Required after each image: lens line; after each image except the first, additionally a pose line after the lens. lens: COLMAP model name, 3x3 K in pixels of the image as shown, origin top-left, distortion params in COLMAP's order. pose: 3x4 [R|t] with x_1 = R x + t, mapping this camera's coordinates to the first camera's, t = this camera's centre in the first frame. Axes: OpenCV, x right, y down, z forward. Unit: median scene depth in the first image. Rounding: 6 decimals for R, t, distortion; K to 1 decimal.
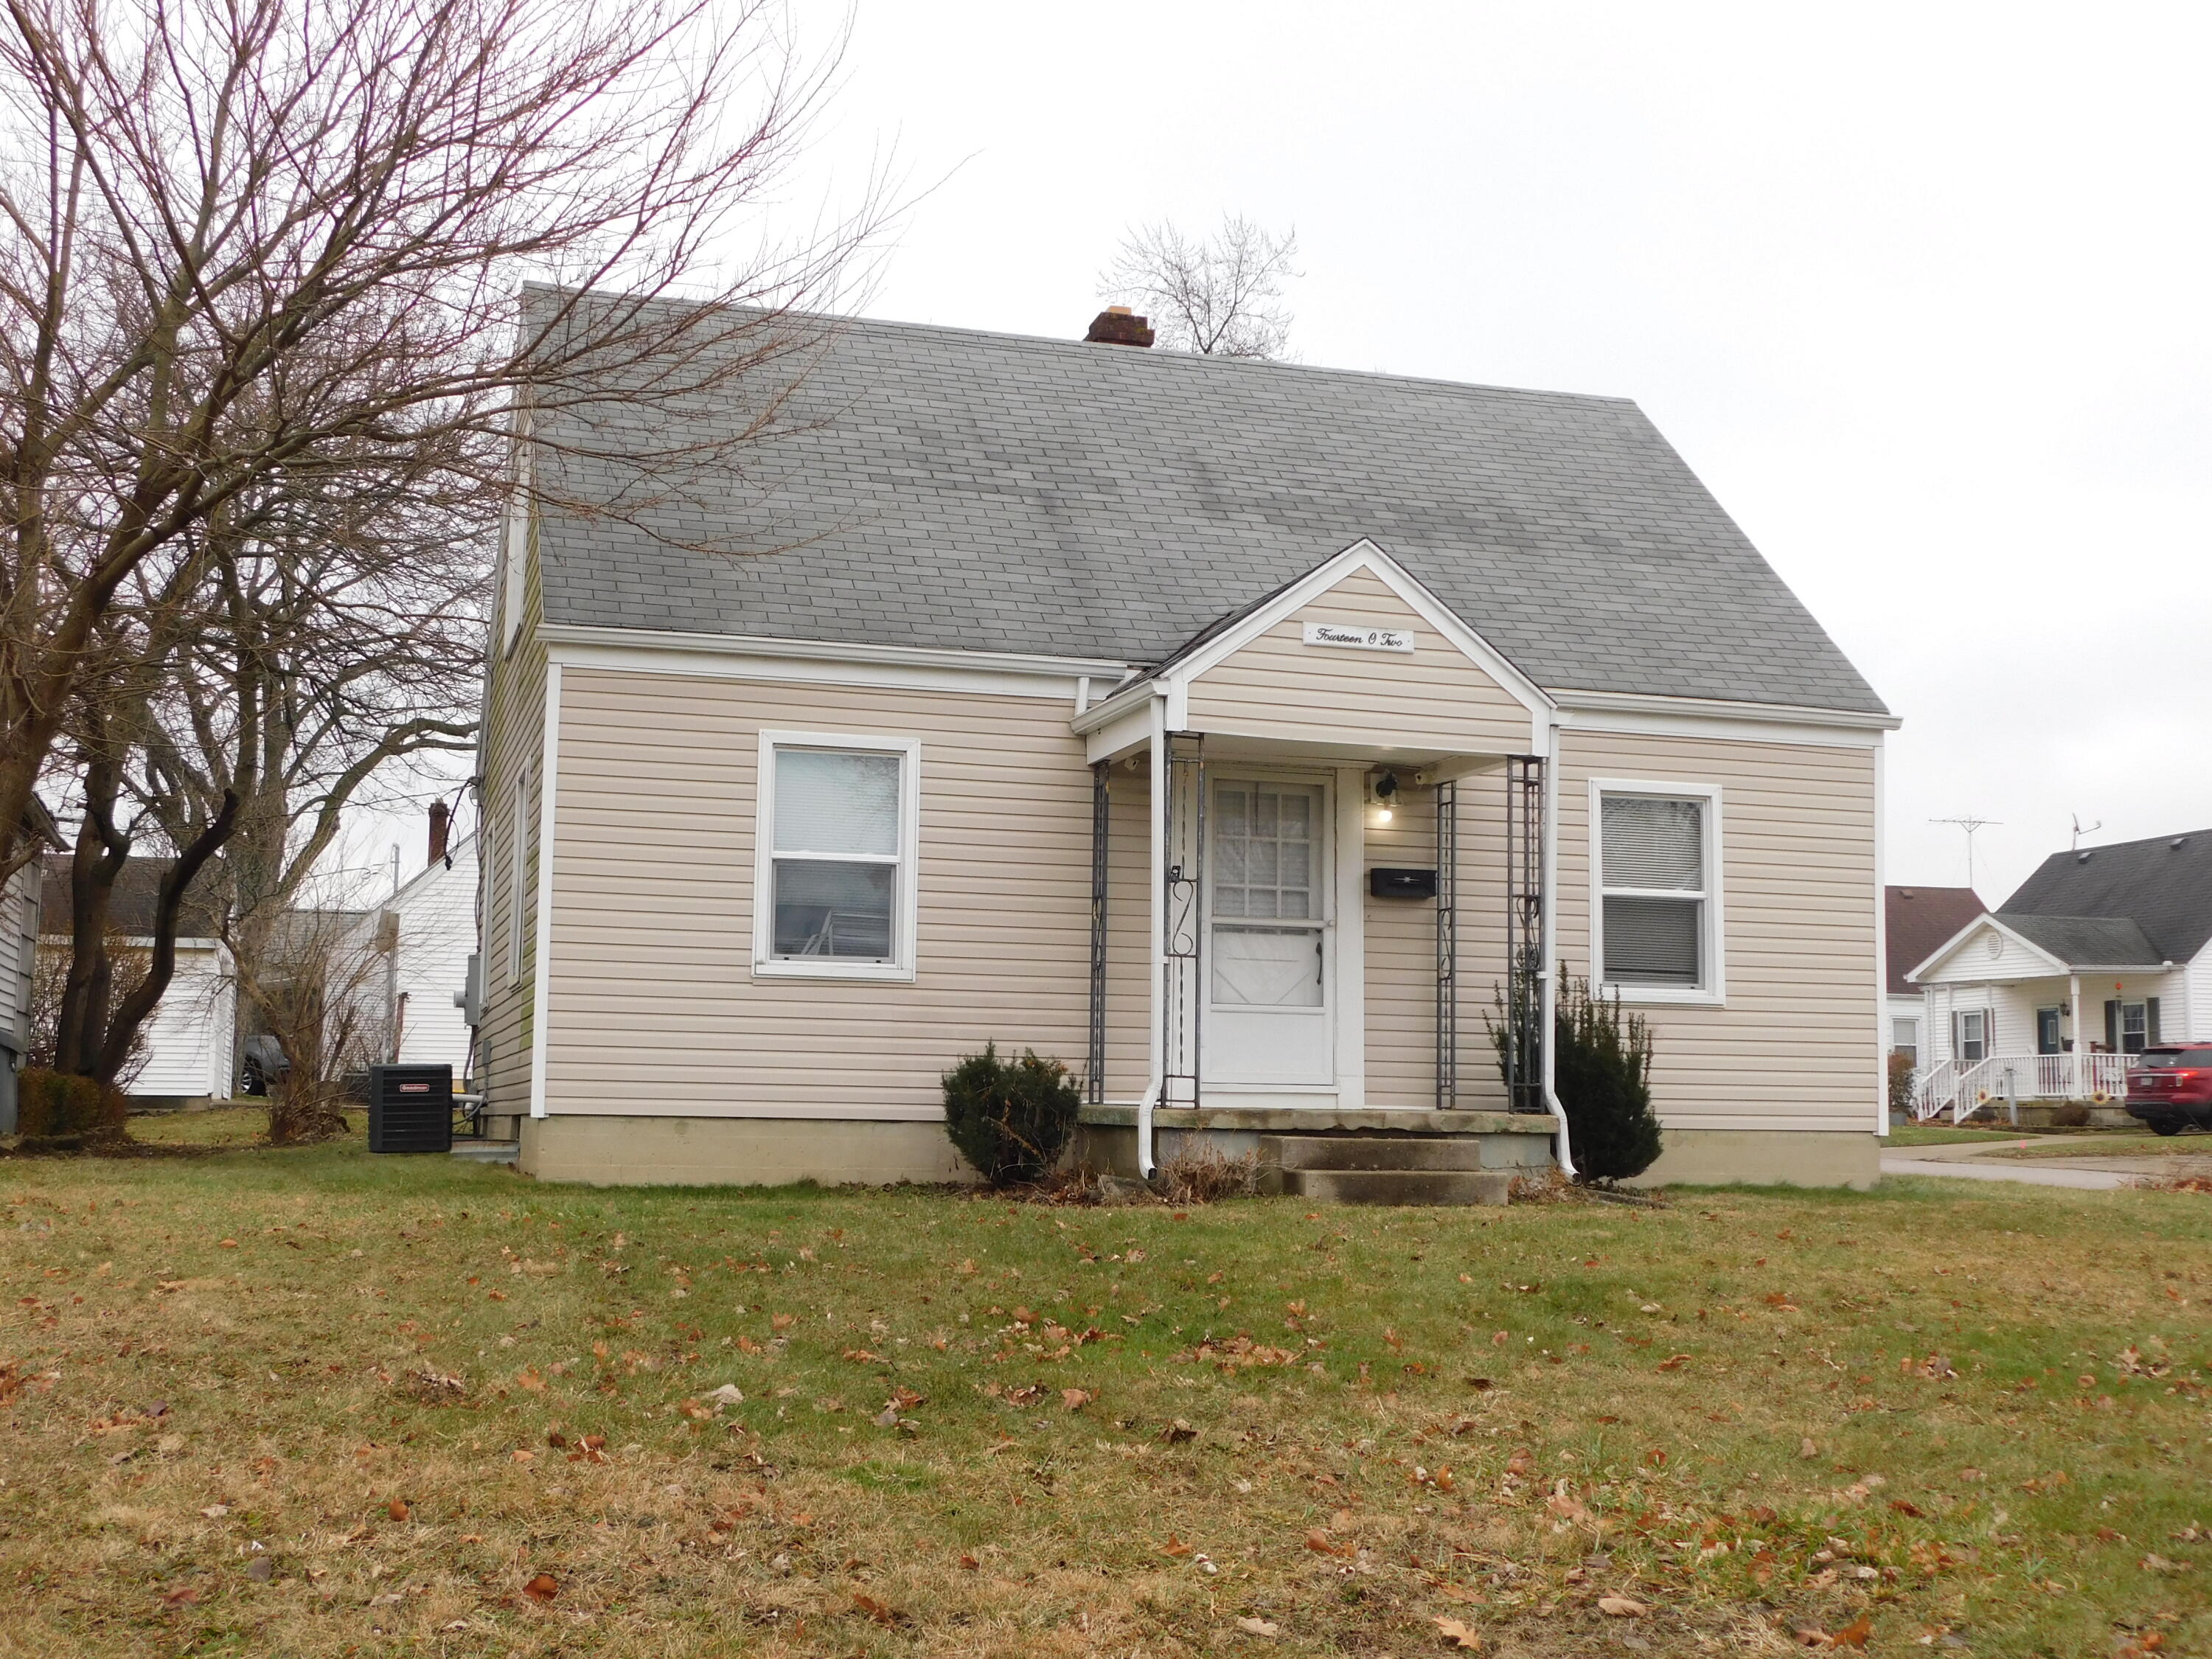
lens RADIAL K [[2554.0, 0, 1106.0], [0, 2554.0, 829.5], [0, 0, 1]] dist [-0.009797, -0.005250]
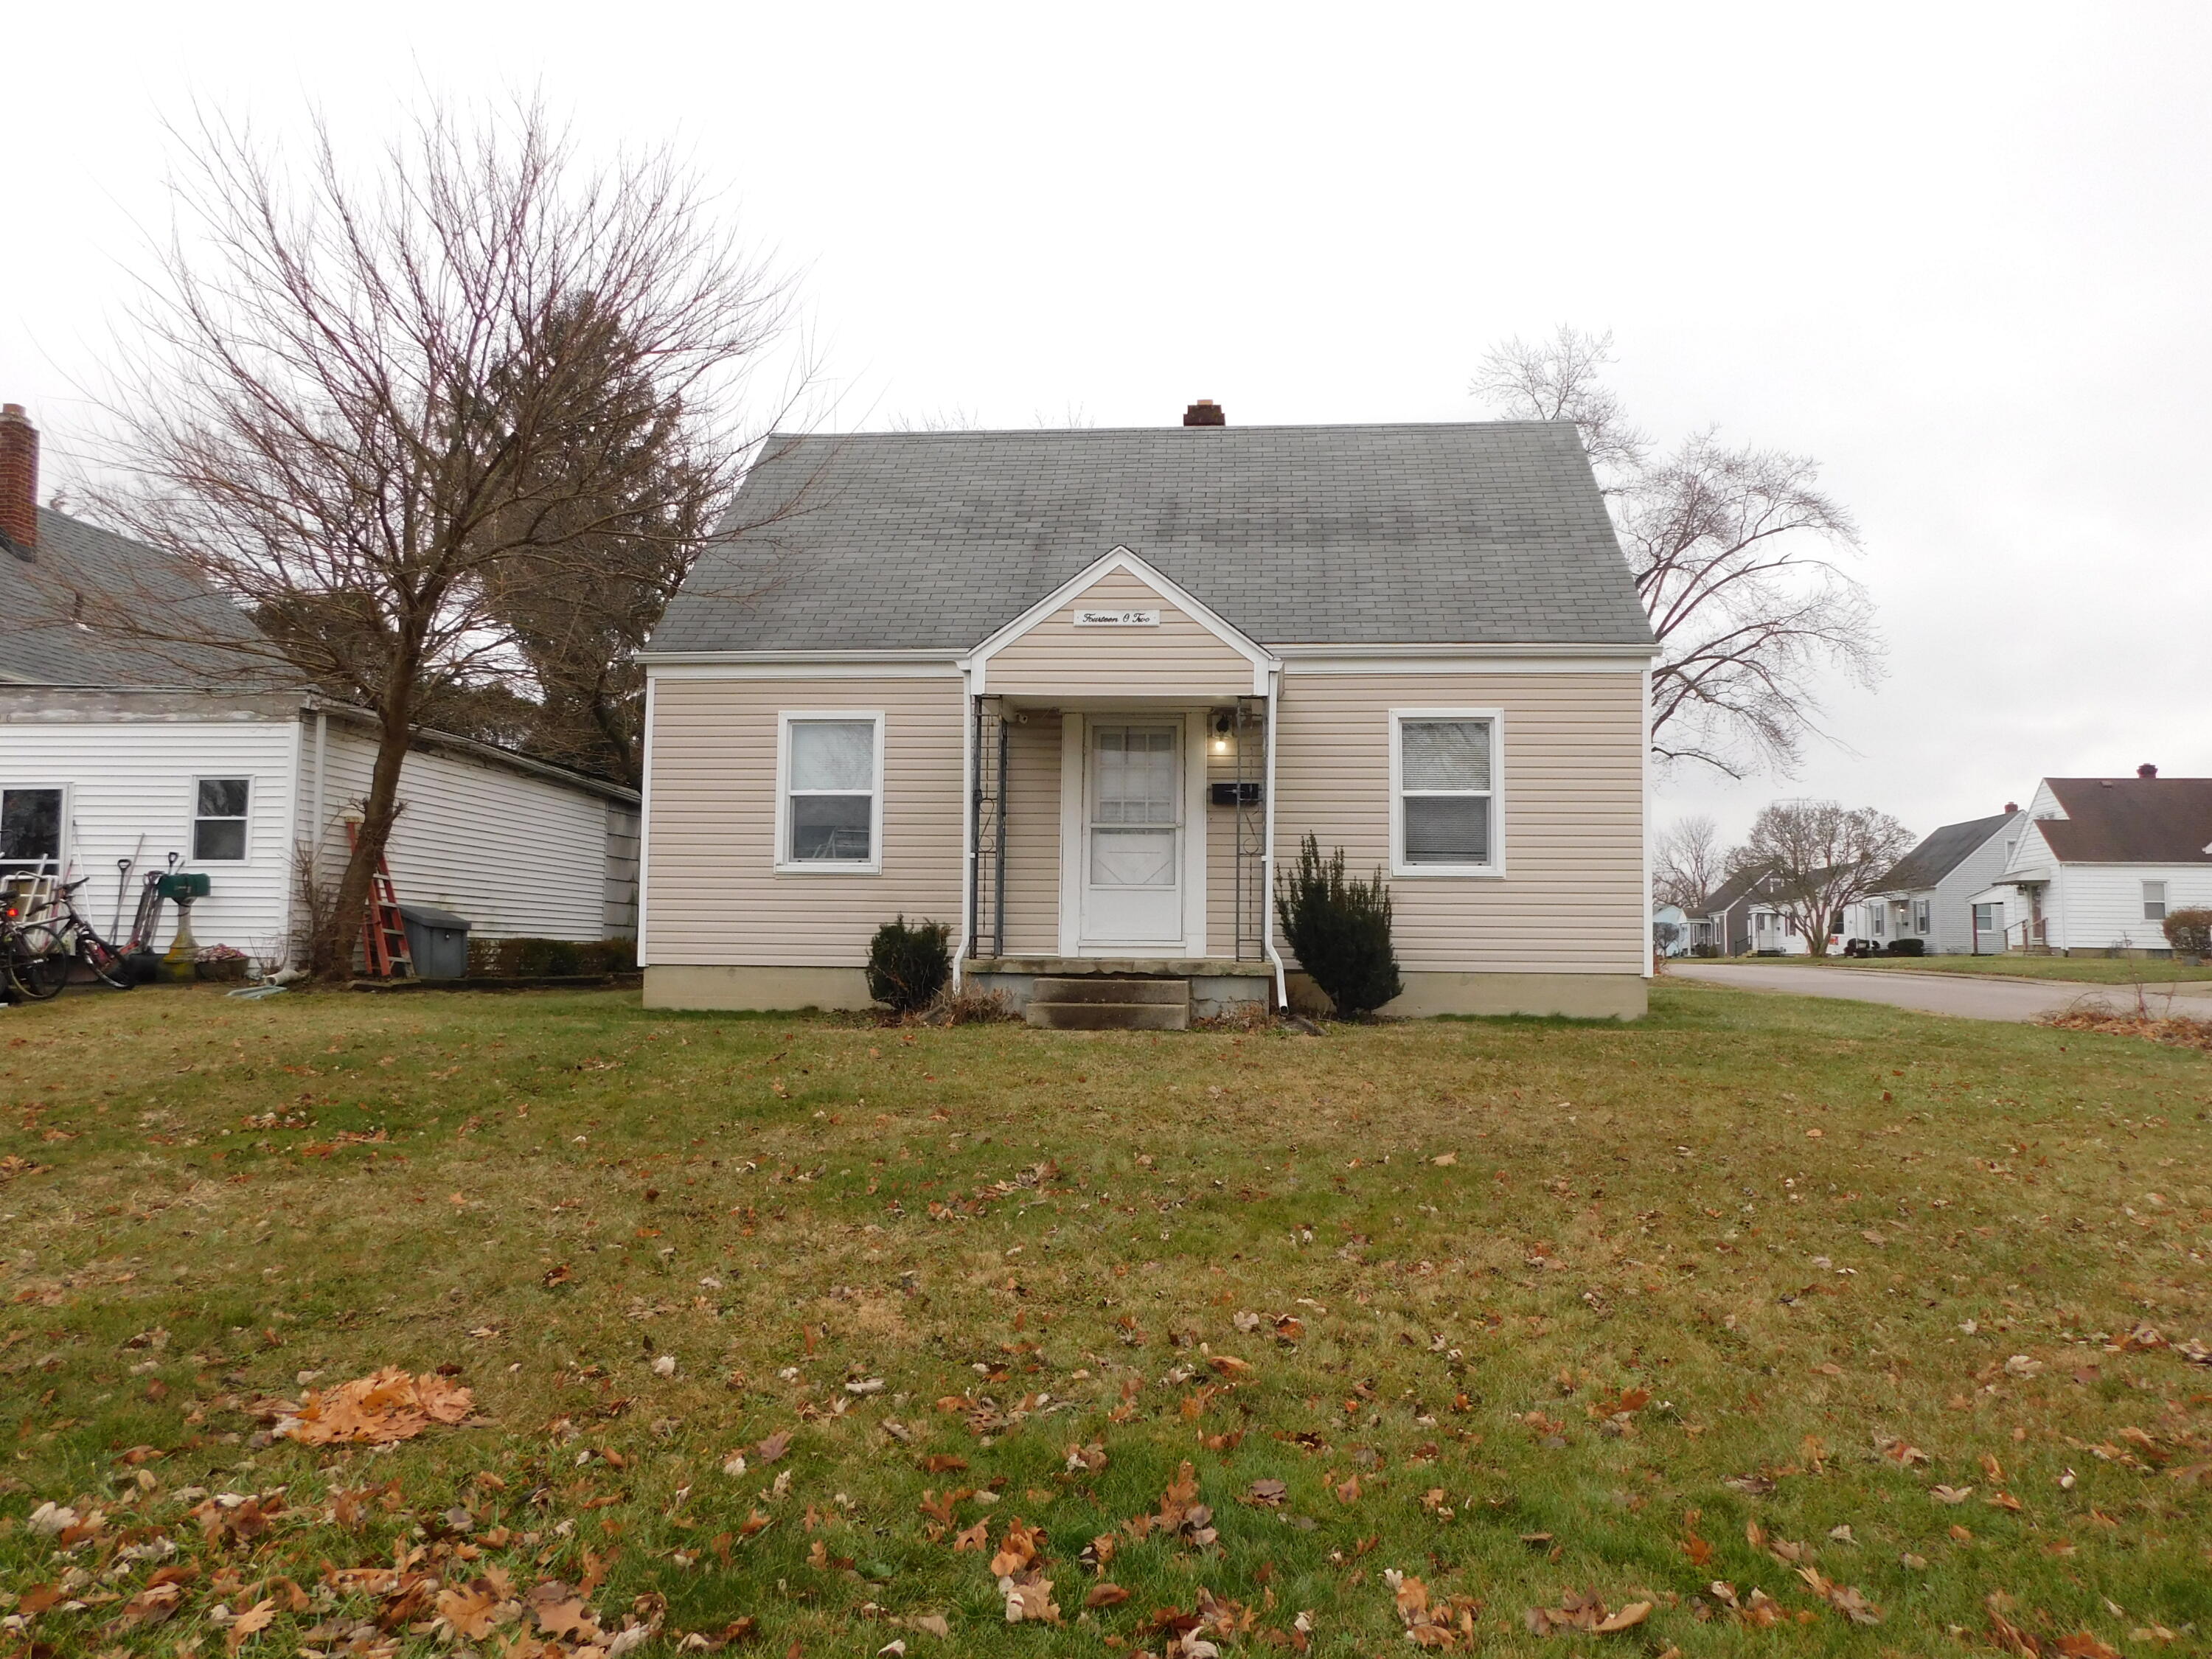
lens RADIAL K [[1627.6, 0, 1106.0], [0, 1627.6, 829.5], [0, 0, 1]] dist [-0.009213, -0.000852]
pose [[0.926174, -0.033732, -0.375585, 0.400074], [0.045948, 0.998665, 0.023613, 0.017071], [0.374286, -0.039127, 0.926487, 0.169966]]
